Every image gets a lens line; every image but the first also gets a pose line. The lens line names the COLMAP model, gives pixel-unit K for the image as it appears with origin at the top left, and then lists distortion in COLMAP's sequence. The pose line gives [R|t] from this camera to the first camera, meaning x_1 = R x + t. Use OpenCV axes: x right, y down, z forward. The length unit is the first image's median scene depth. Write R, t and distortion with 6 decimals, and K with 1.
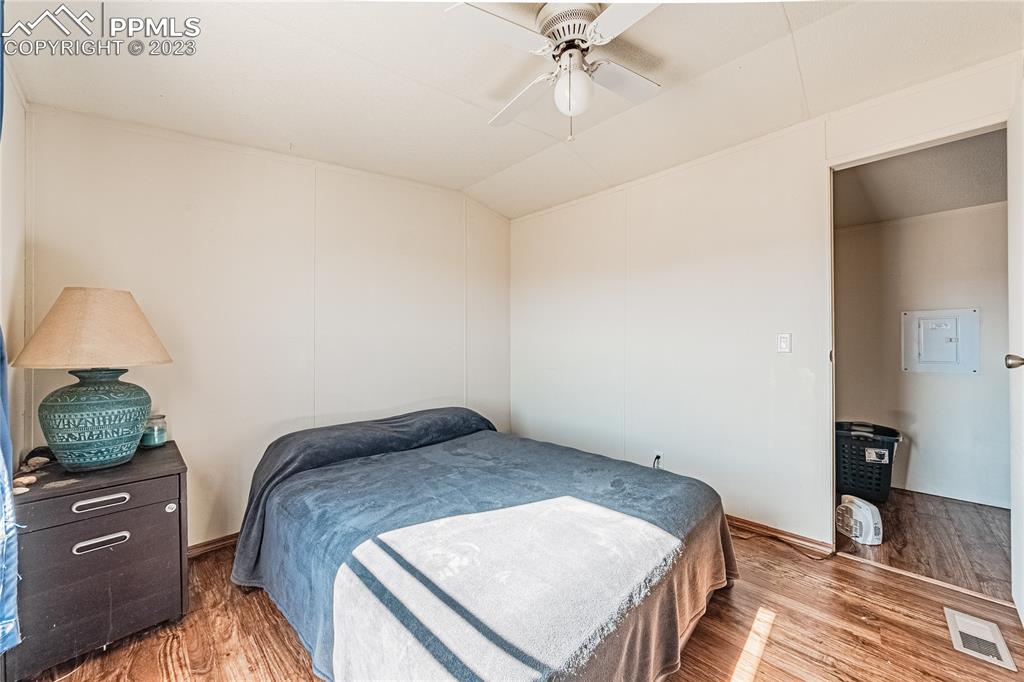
lens RADIAL K [[369.9, 0, 527.2], [0, 369.9, 341.9], [0, 0, 1]] dist [0.000280, -0.000107]
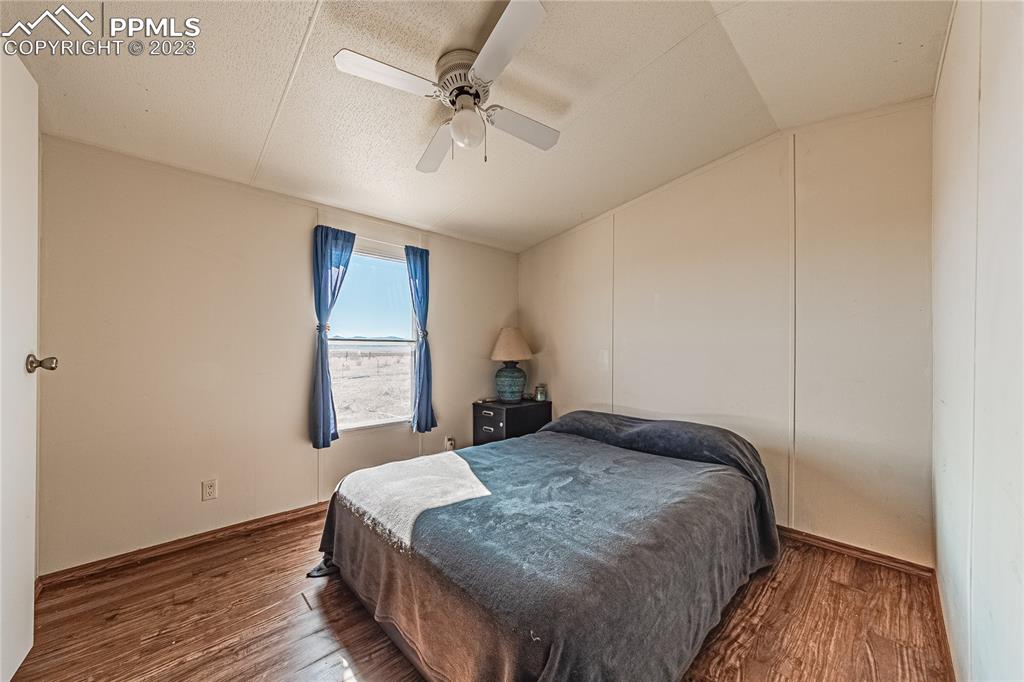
lens RADIAL K [[365.3, 0, 509.1], [0, 365.3, 348.6], [0, 0, 1]] dist [0.000508, 0.000041]
pose [[-0.049425, -0.002137, -0.998776, 0.944808], [0.010320, 0.999943, -0.002650, -0.001277], [0.998725, -0.010438, -0.049400, 0.884083]]
